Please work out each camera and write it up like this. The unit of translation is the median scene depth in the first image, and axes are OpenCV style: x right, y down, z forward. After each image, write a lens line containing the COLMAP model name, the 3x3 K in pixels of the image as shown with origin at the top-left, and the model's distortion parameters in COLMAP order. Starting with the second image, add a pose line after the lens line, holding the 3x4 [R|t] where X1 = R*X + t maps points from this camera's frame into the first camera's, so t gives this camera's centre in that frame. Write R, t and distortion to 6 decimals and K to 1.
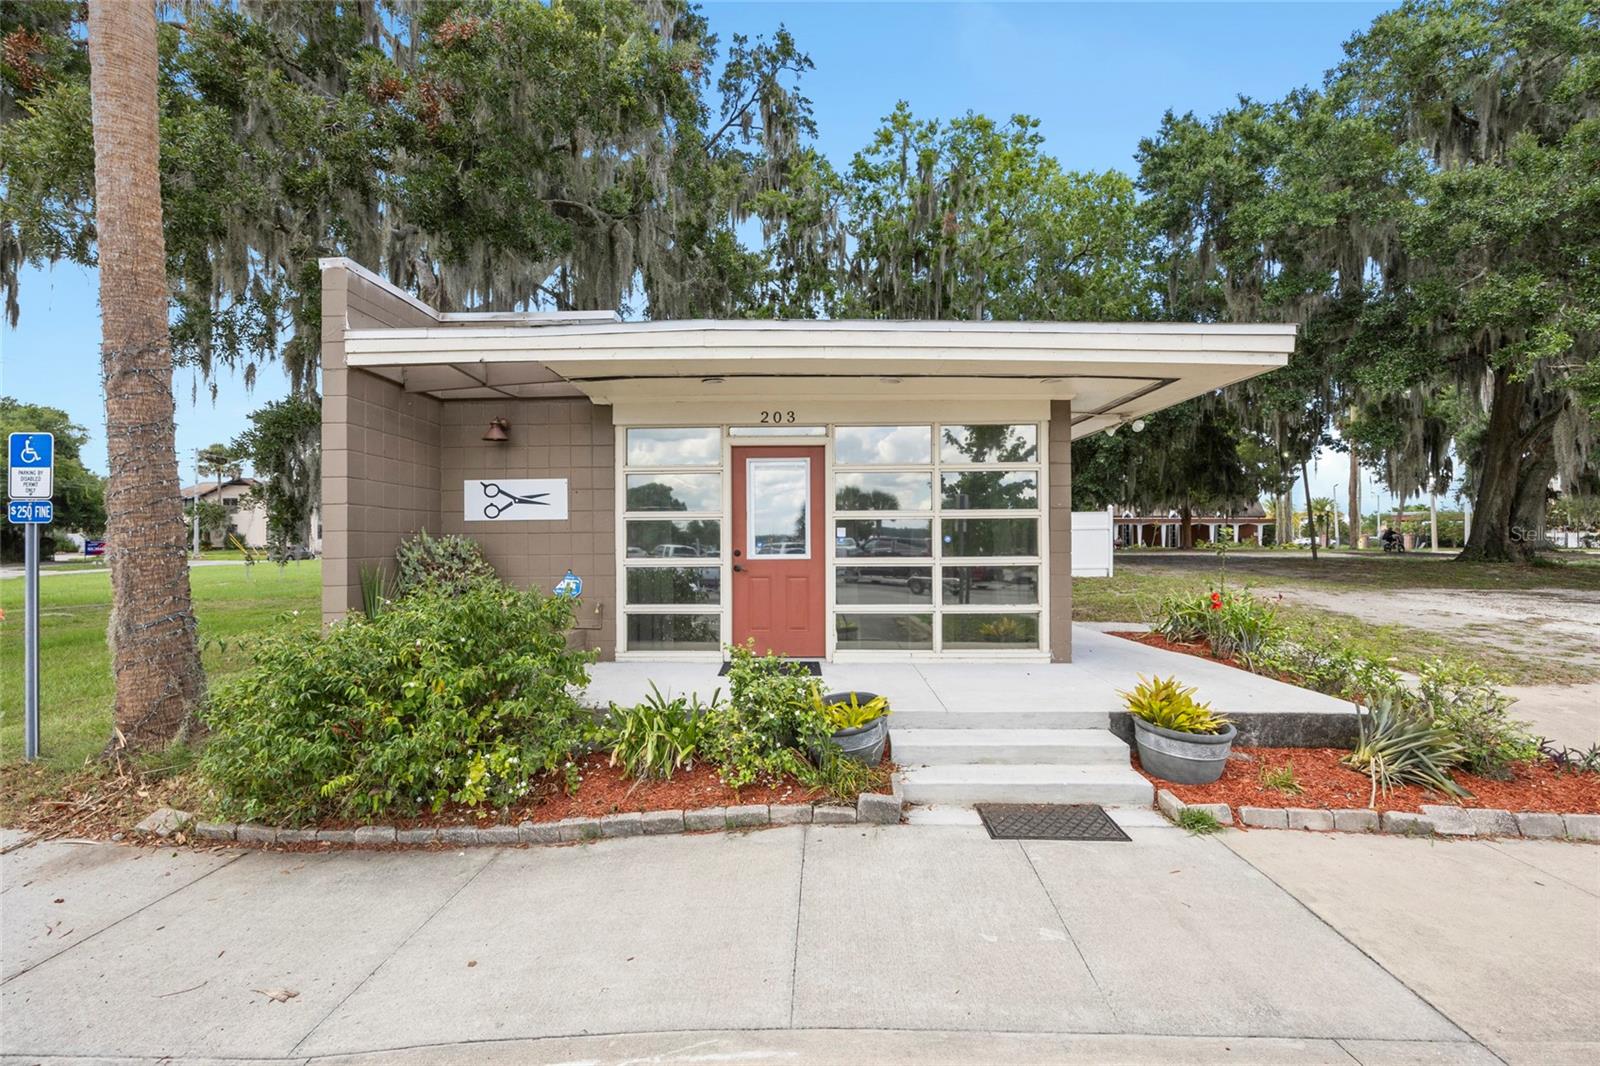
lens RADIAL K [[658.0, 0, 797.5], [0, 658.0, 535.4], [0, 0, 1]] dist [-0.003203, -0.000966]
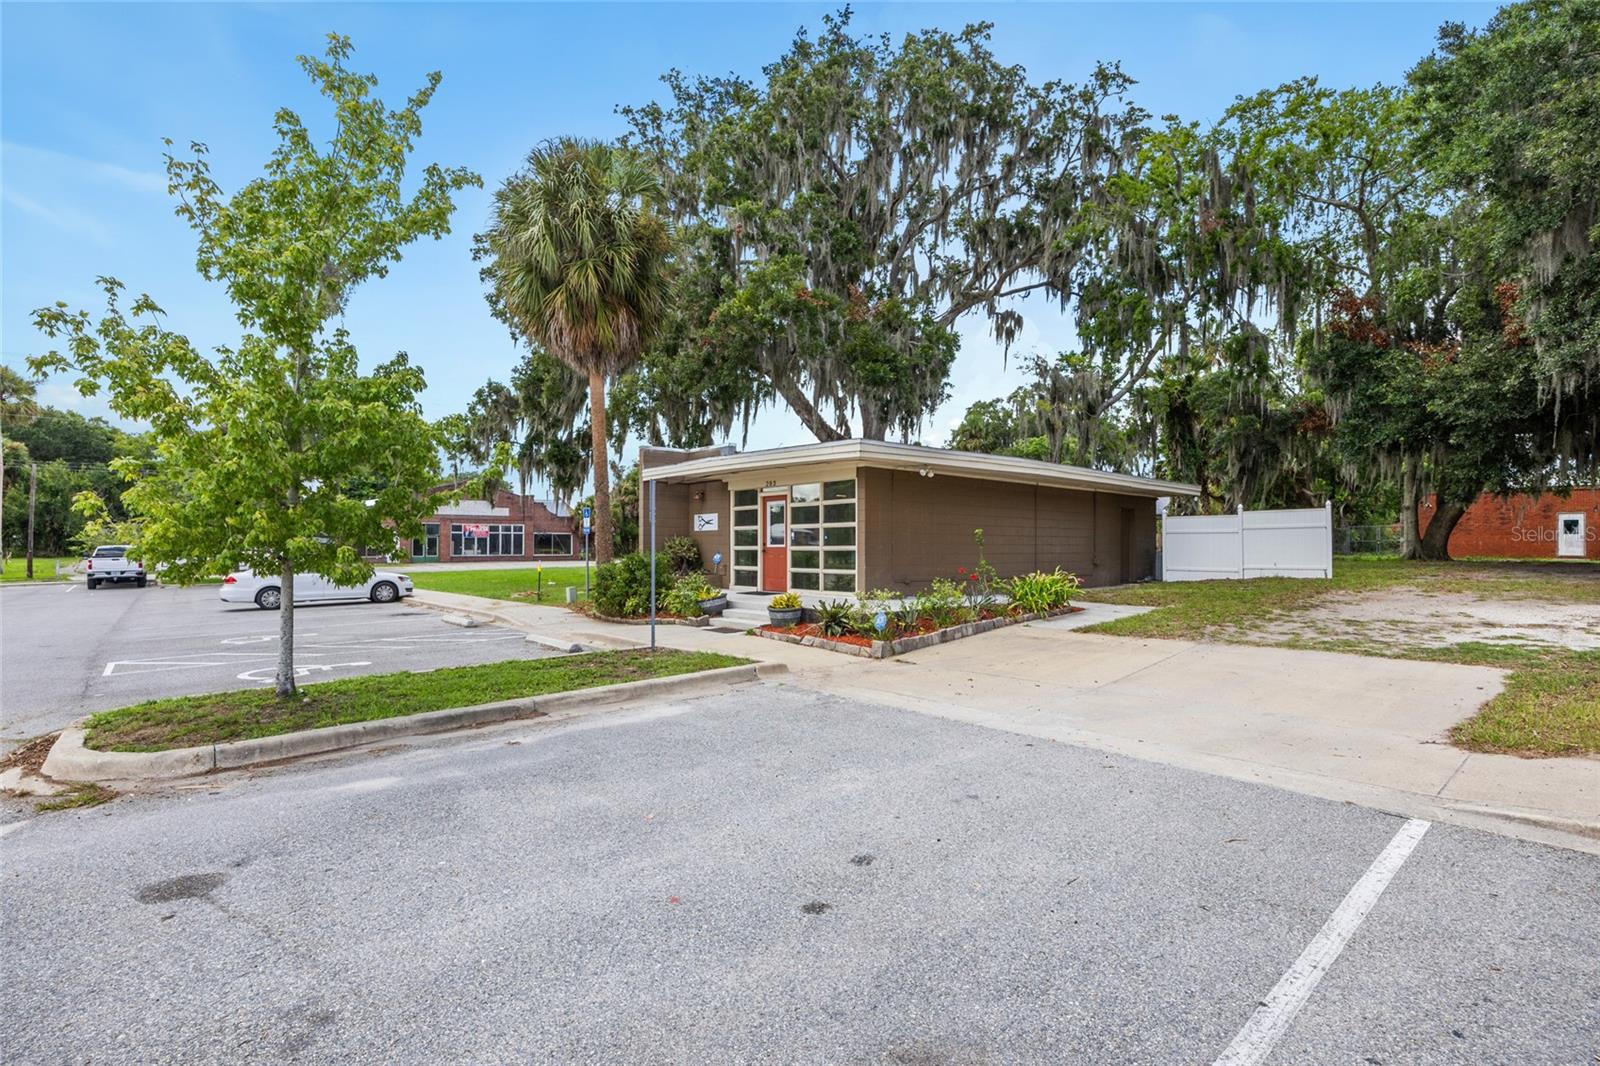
lens RADIAL K [[754.7, 0, 807.2], [0, 754.7, 535.4], [0, 0, 1]] dist [-0.003421, -0.000077]
pose [[0.681085, -0.006462, -0.732176, 1.907485], [0.004704, 0.999979, -0.004449, 0.009613], [0.732189, -0.000414, 0.681101, -0.652316]]
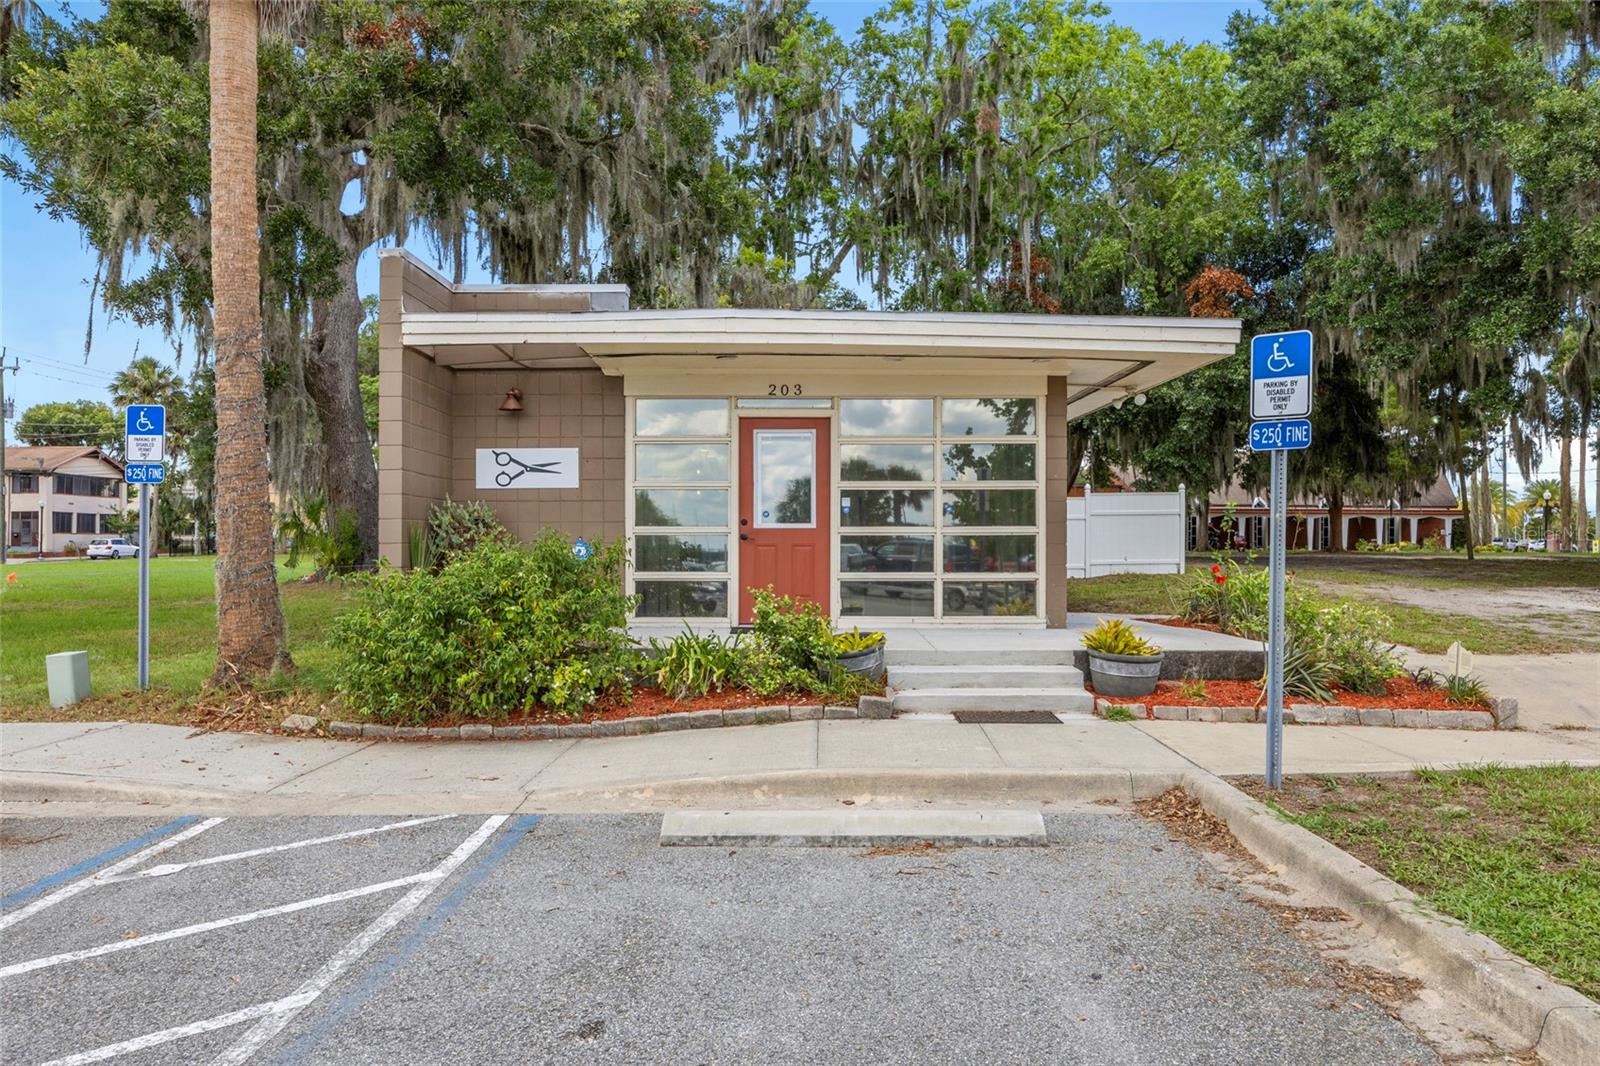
lens RADIAL K [[1030.4, 0, 792.2], [0, 1030.4, 525.1], [0, 0, 1]] dist [0.000645, -0.007242]
pose [[0.999829, 0.005758, 0.017546, -0.045096], [-0.005583, 0.999934, -0.010006, 0.047975], [-0.017602, 0.009906, 0.999796, -0.605075]]
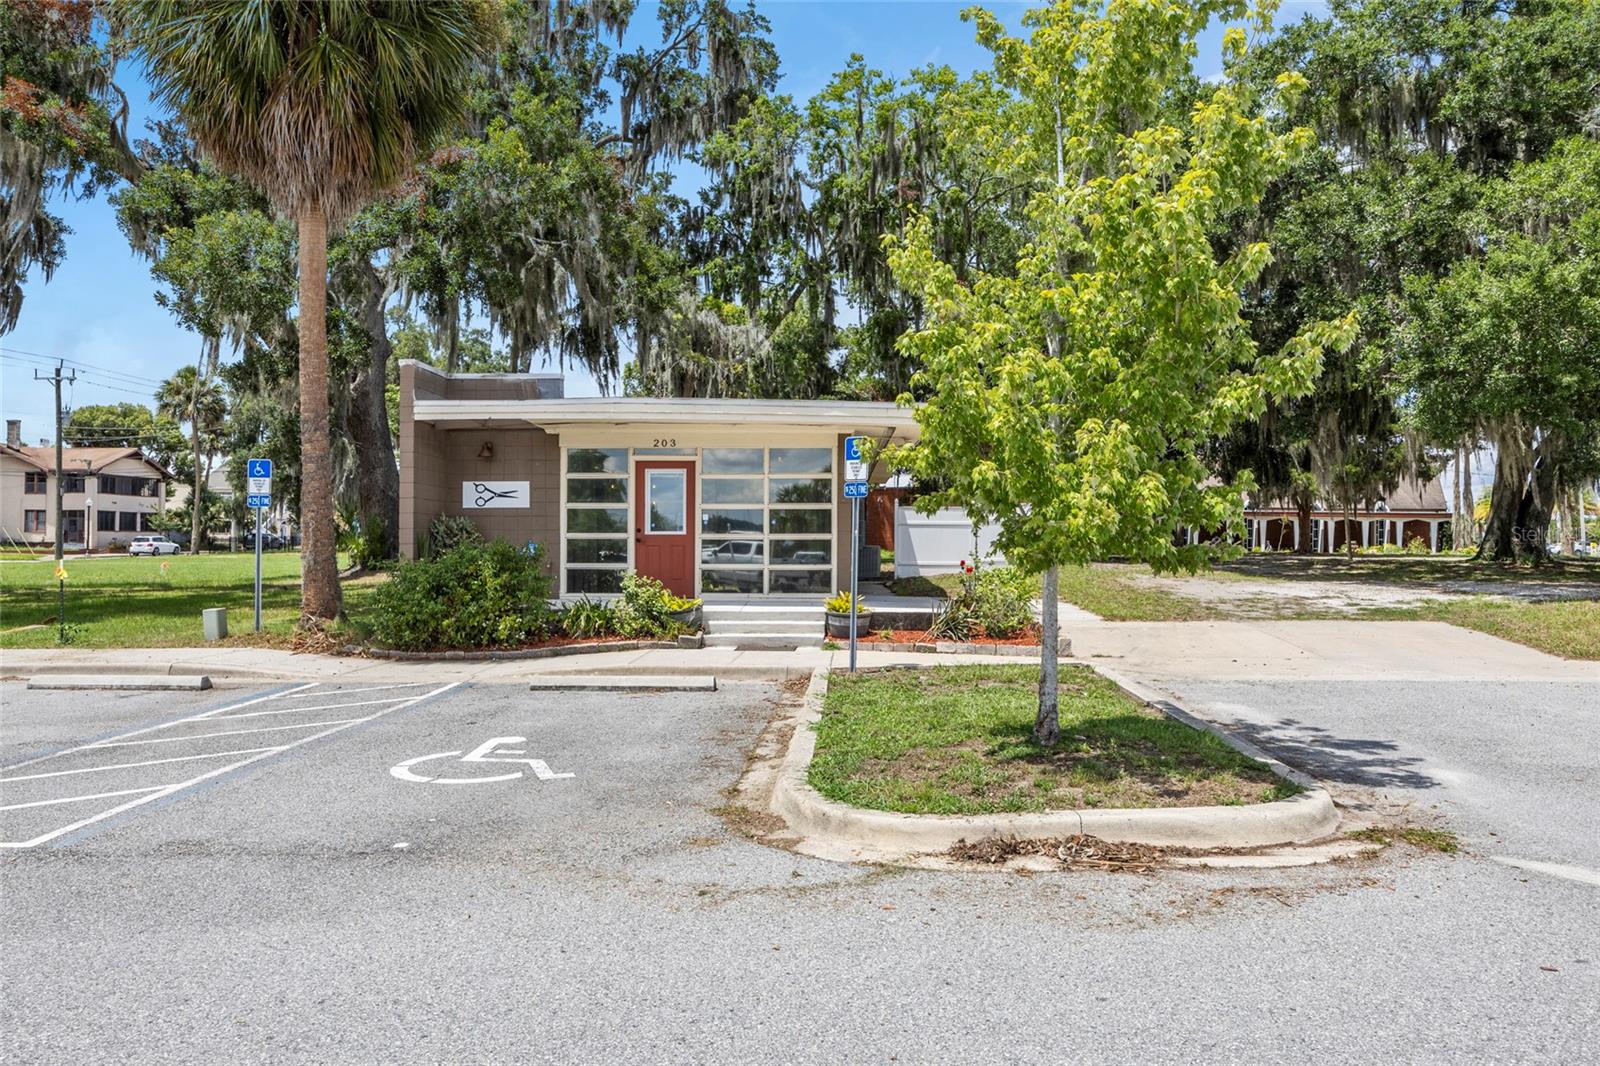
lens RADIAL K [[1068.9, 0, 807.1], [0, 1068.9, 540.9], [0, 0, 1]] dist [-0.008111, -0.003376]
pose [[0.999952, 0.008823, -0.004272, 0.316527], [-0.008796, 0.999941, 0.006352, 0.032542], [0.004328, -0.006314, 0.999971, -1.514731]]
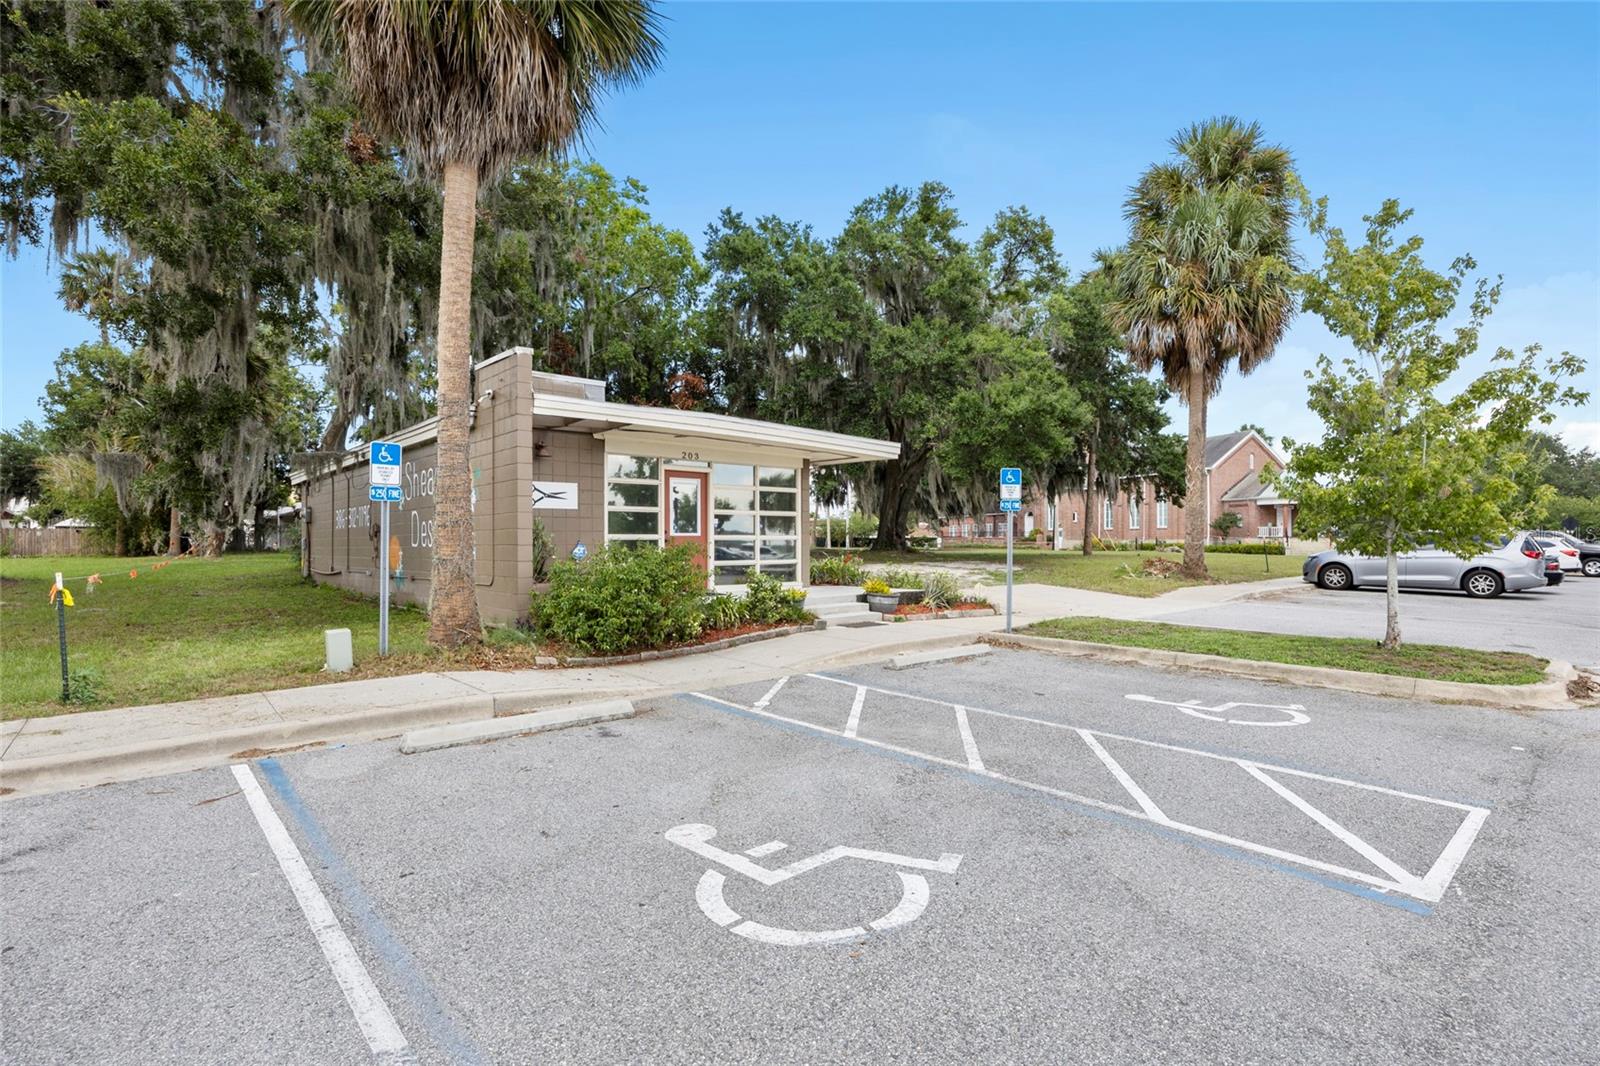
lens RADIAL K [[789.4, 0, 795.4], [0, 789.4, 545.5], [0, 0, 1]] dist [0.001967, 0.000098]
pose [[0.727415, 0.001704, 0.686196, -1.267933], [-0.007970, 0.999950, 0.005965, 0.048017], [-0.686152, -0.009808, 0.727392, -0.739744]]
